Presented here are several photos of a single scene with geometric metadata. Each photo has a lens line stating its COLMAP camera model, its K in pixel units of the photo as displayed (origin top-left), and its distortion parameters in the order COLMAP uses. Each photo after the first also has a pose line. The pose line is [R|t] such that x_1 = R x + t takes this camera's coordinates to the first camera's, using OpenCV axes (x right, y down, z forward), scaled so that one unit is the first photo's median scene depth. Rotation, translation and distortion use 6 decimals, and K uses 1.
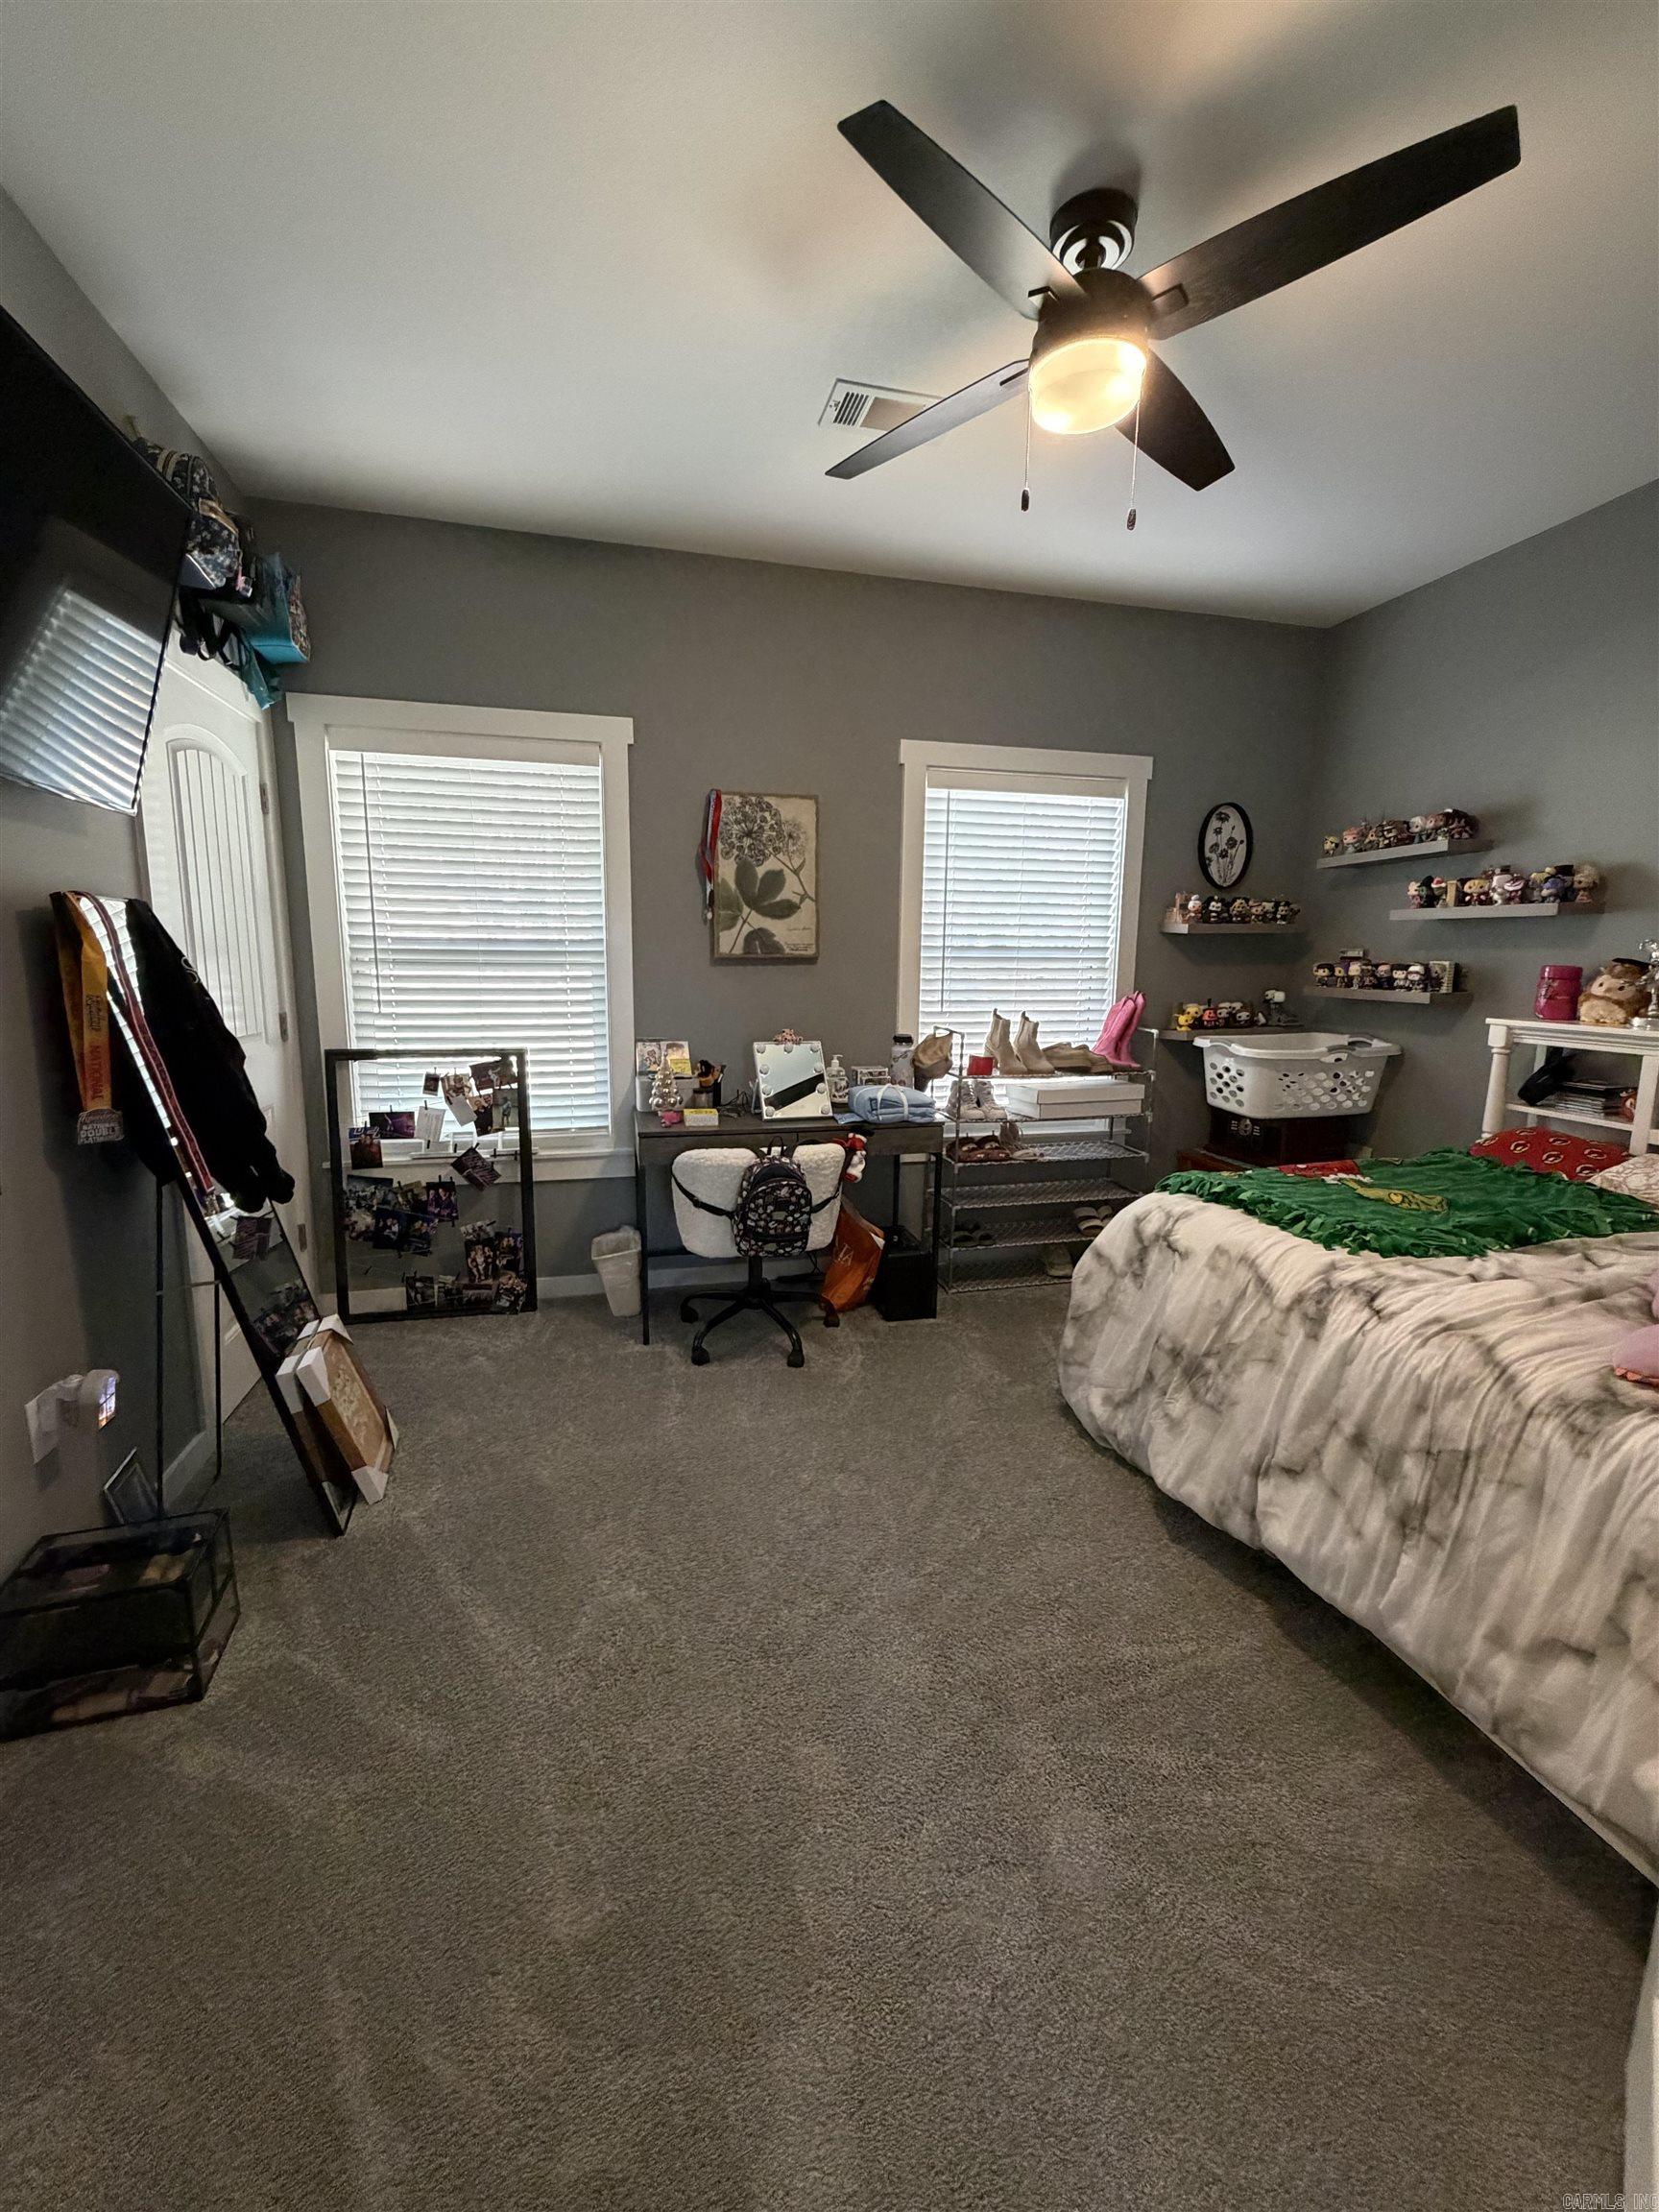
lens RADIAL K [[887.7, 0, 829.6], [0, 887.7, 1098.5], [0, 0, 1]] dist [-0.000188, -0.000731]
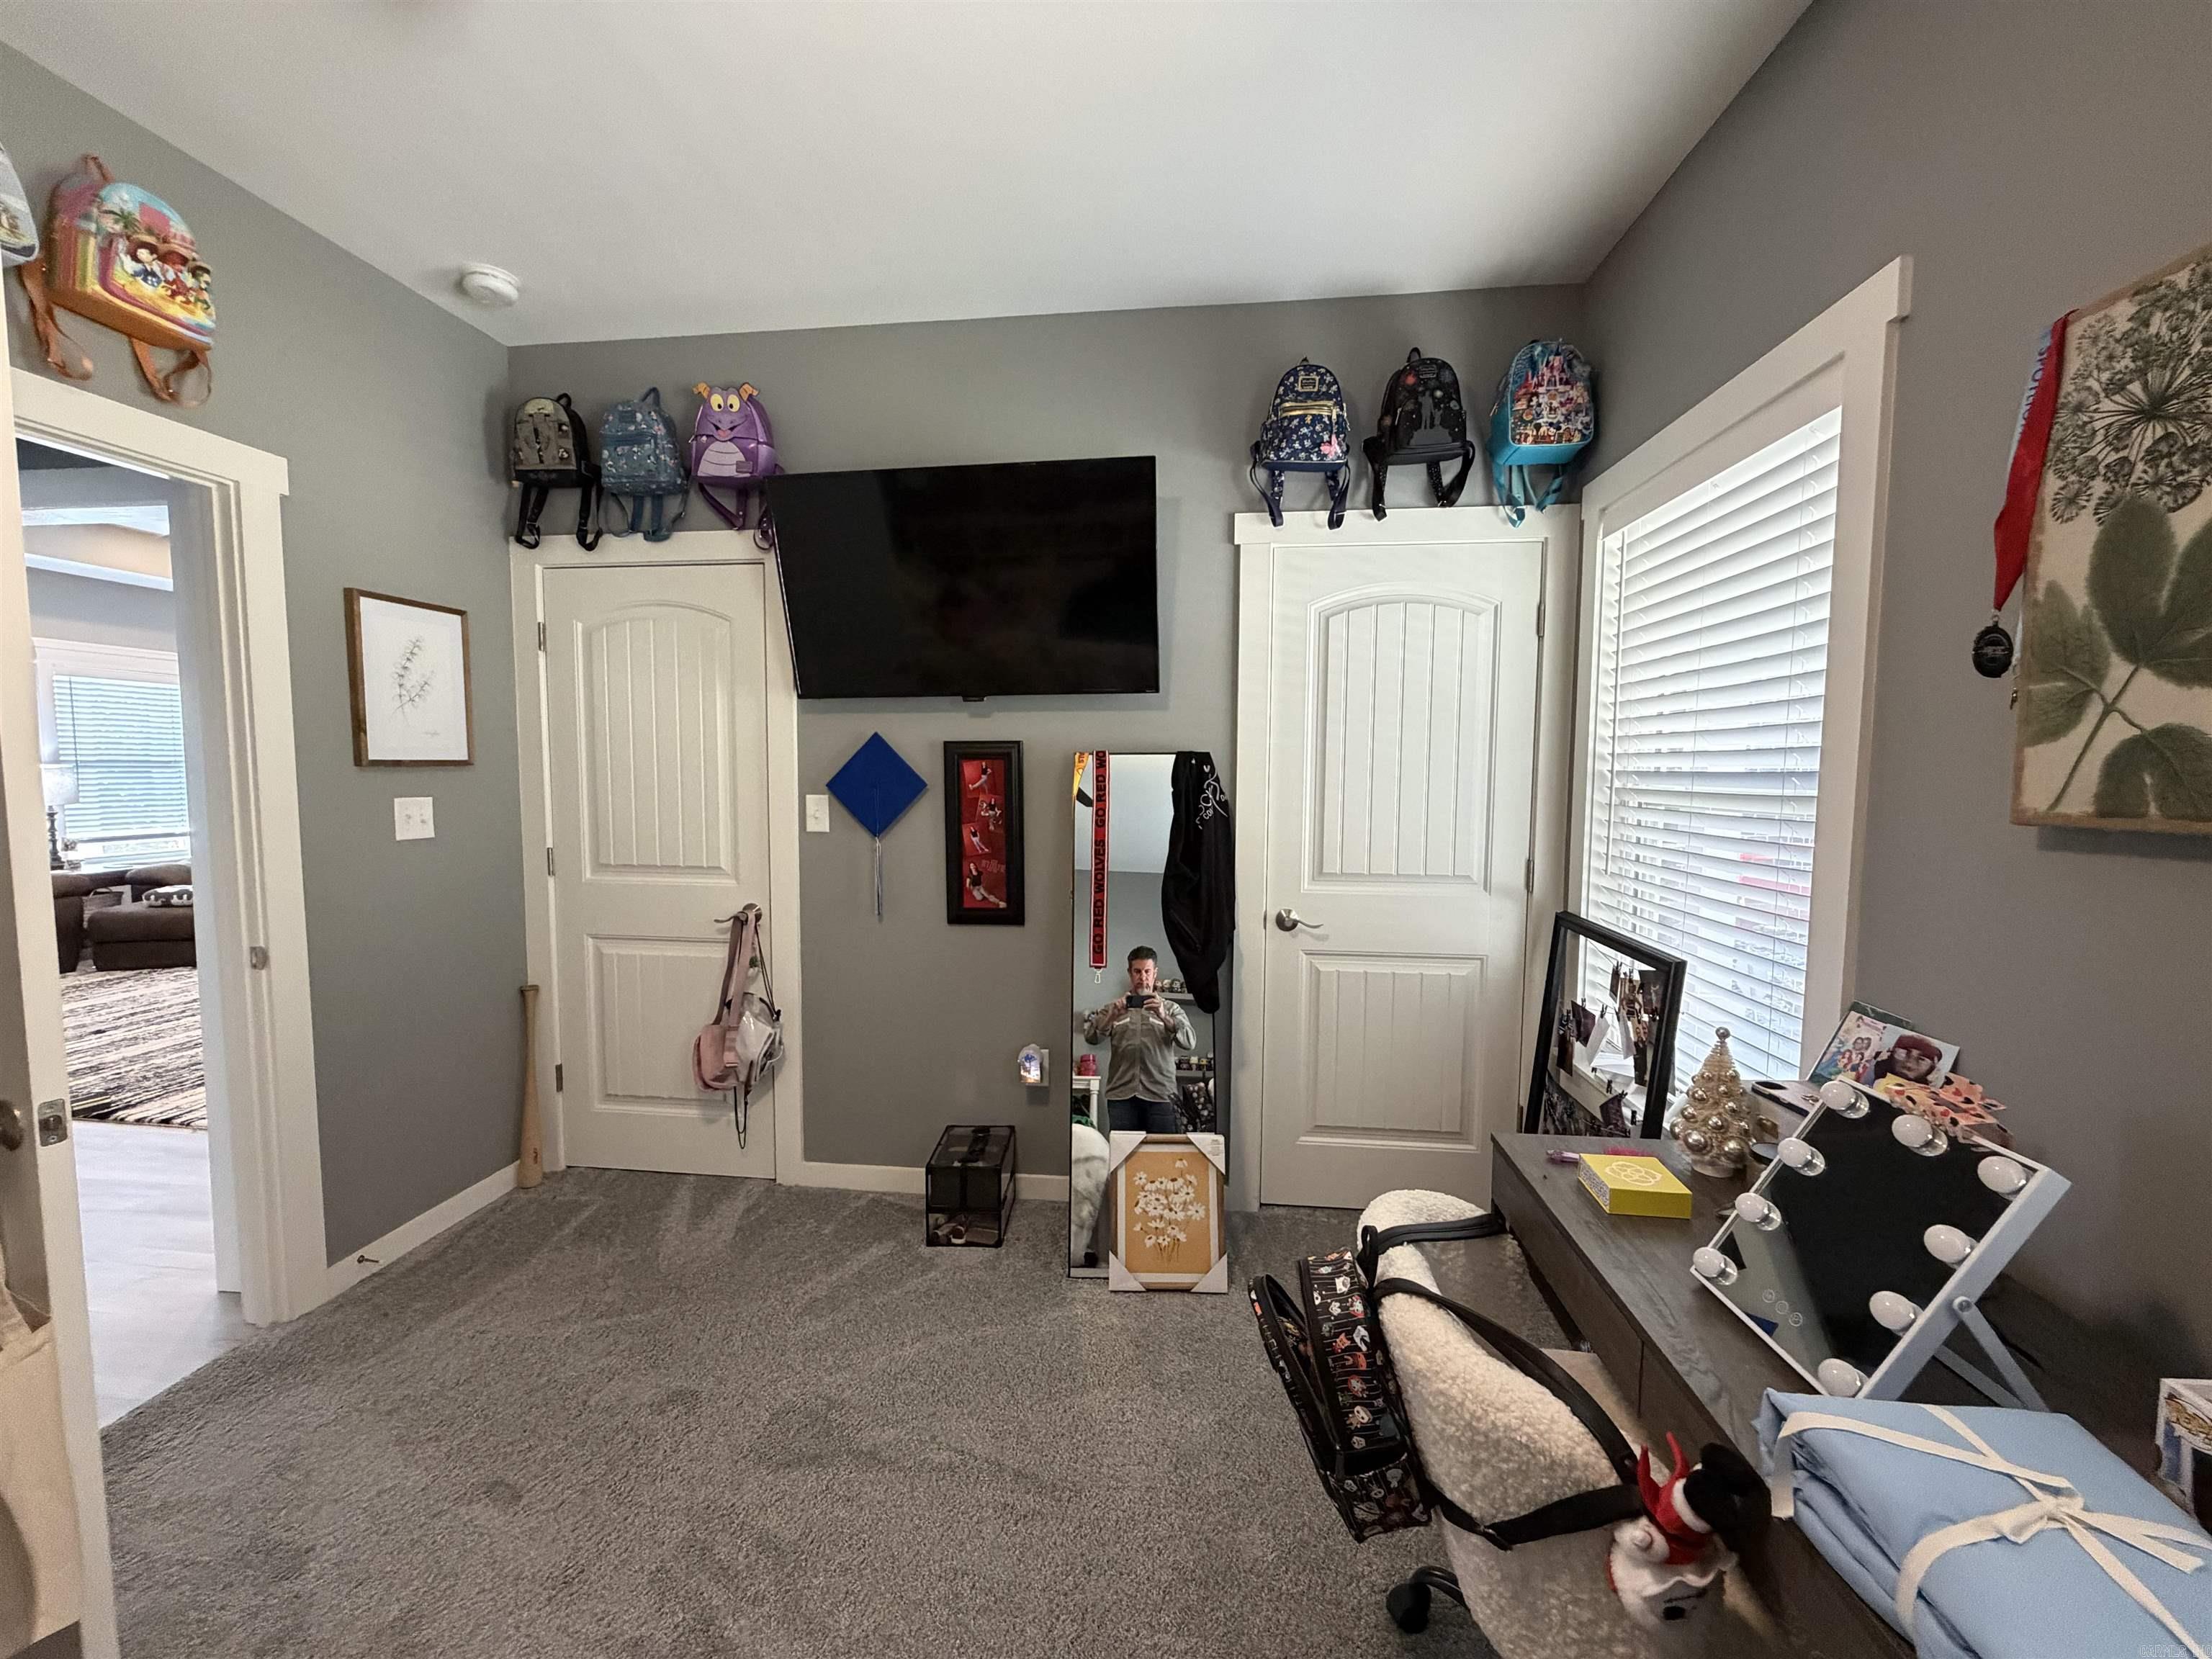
lens RADIAL K [[887.7, 0, 1101.8], [0, 887.7, 834.4], [0, 0, 1]] dist [-0.000188, -0.000731]
pose [[-0.352399, 0.051836, -0.934413, 0.307317], [-0.163706, 0.979655, 0.116085, -0.139347], [0.921420, 0.193877, -0.336744, 0.808929]]
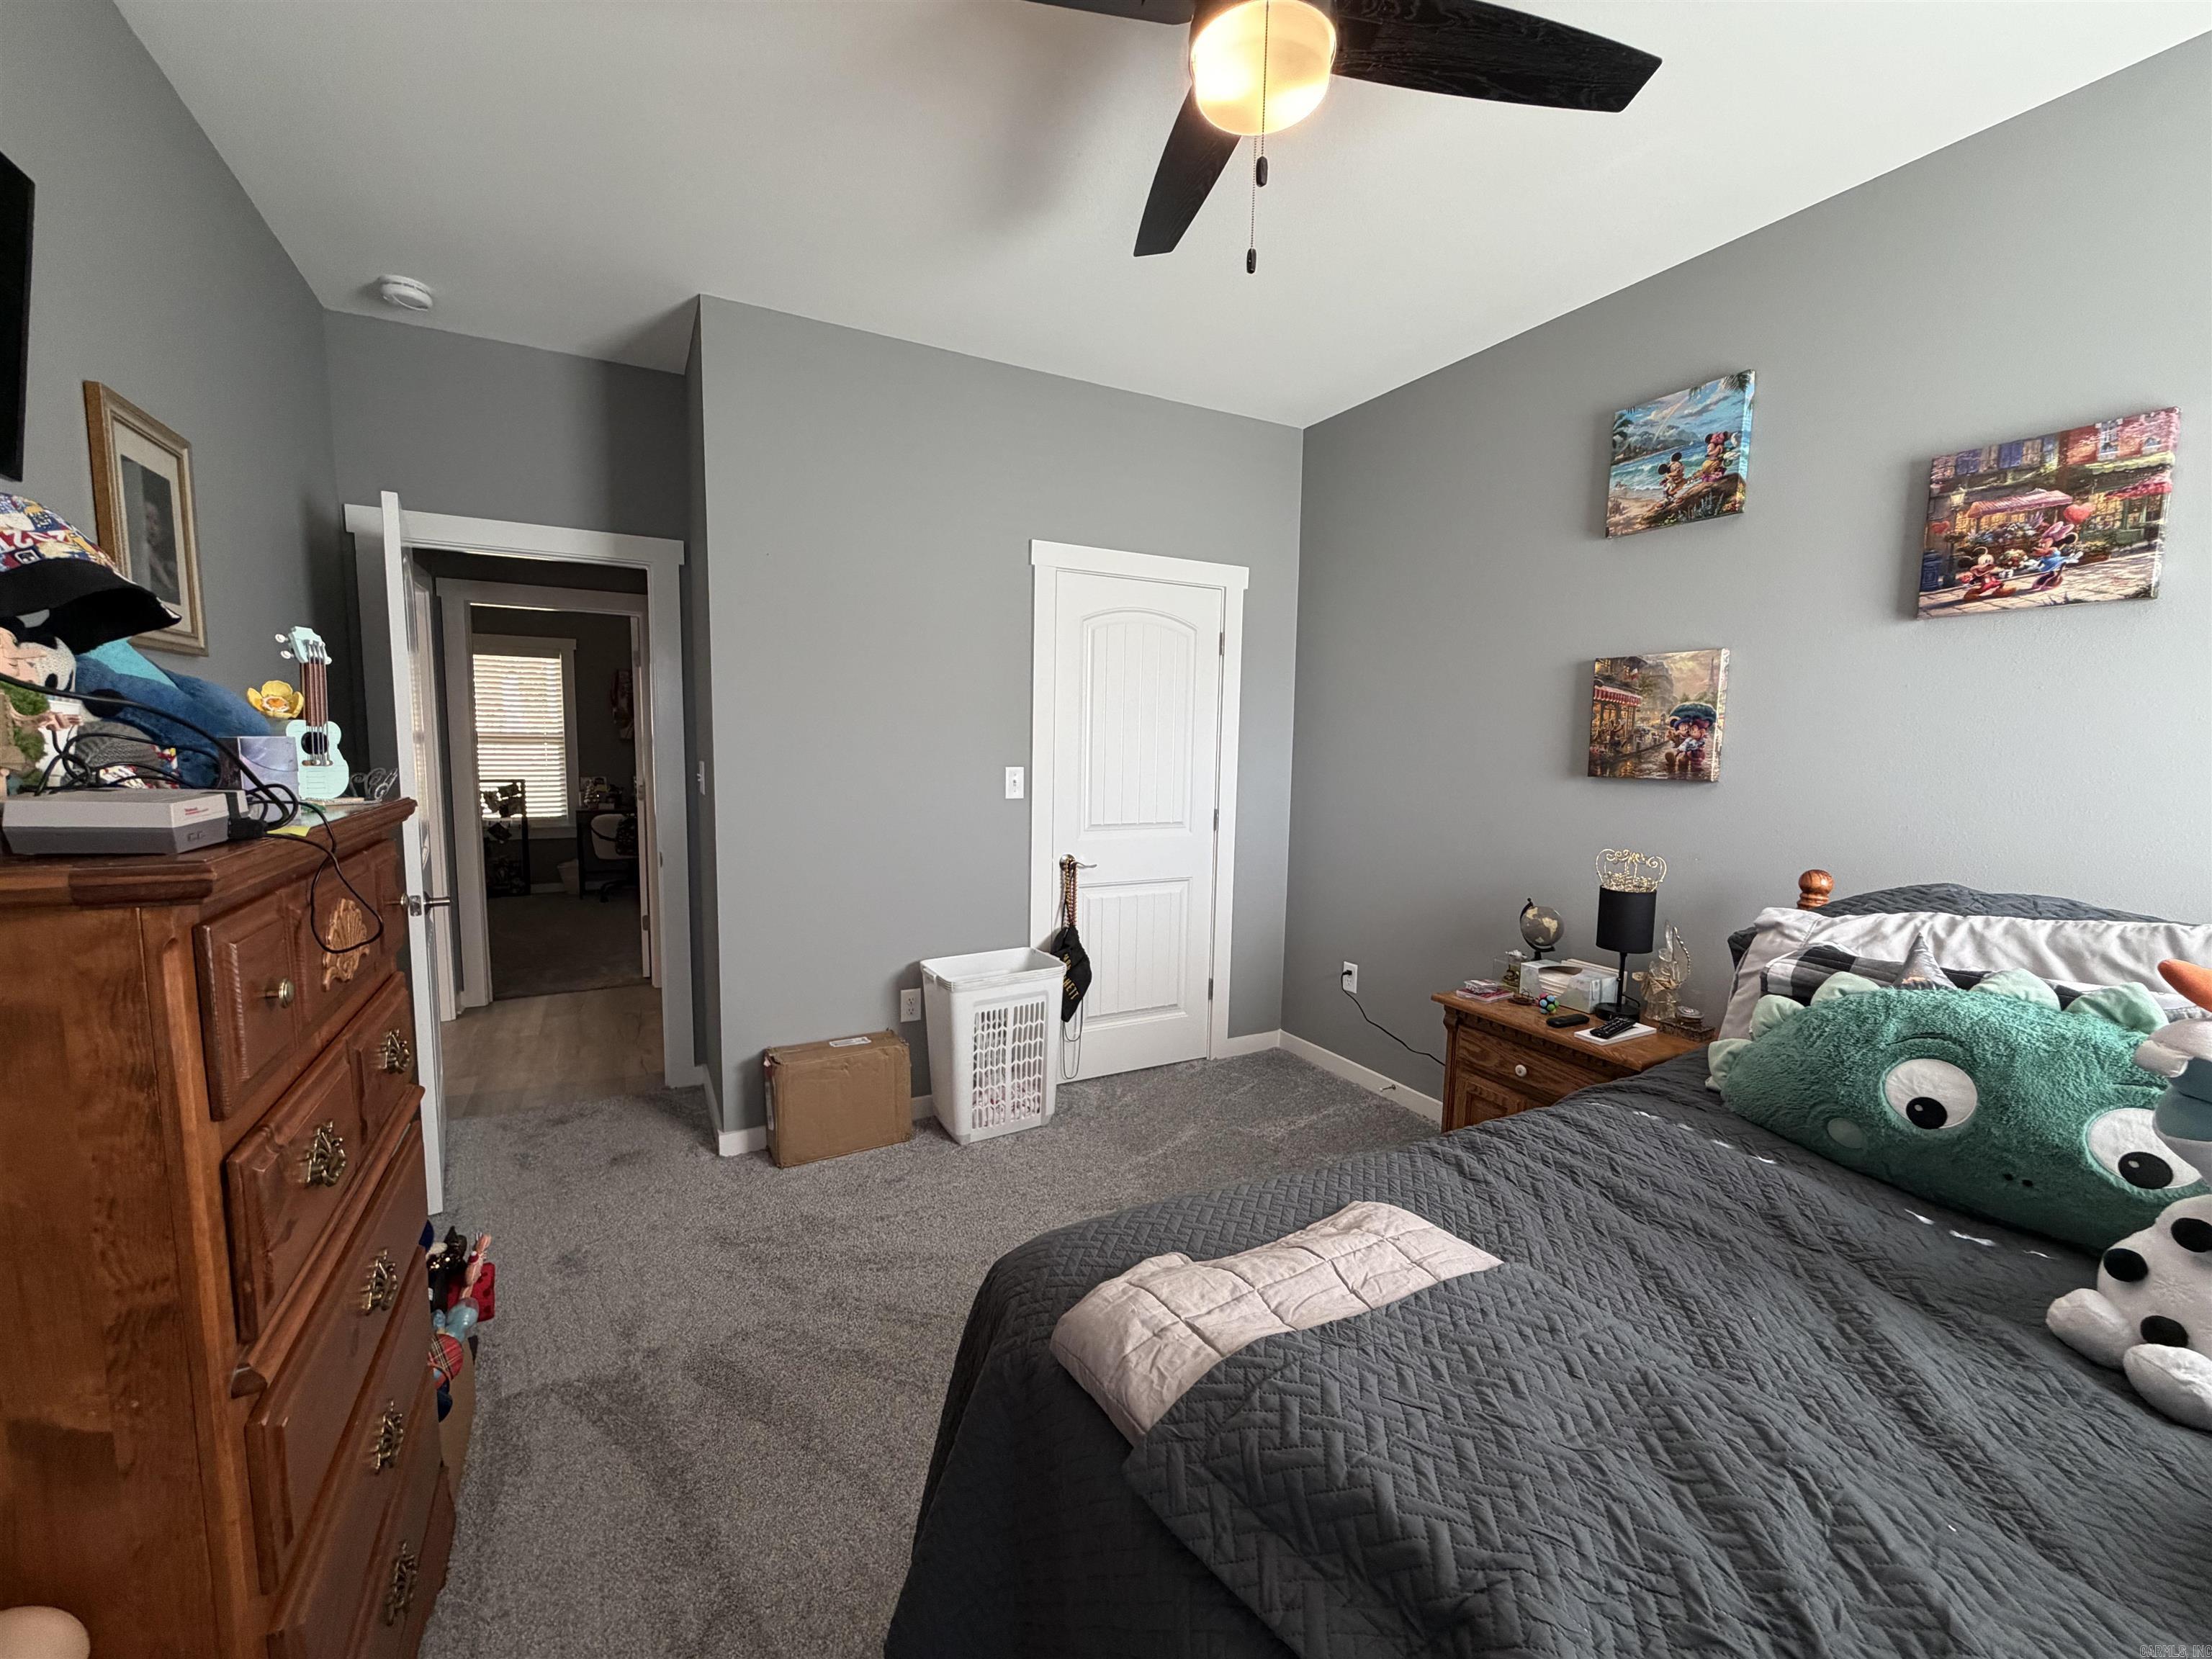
lens RADIAL K [[887.7, 0, 1105.3], [0, 887.7, 830.9], [0, 0, 1]] dist [-0.000188, -0.000731]
pose [[0.970064, -0.025305, 0.241527, 0.541577], [0.039230, 0.997823, -0.053017, 0.249318], [-0.239659, 0.060905, 0.968945, -1.534424]]
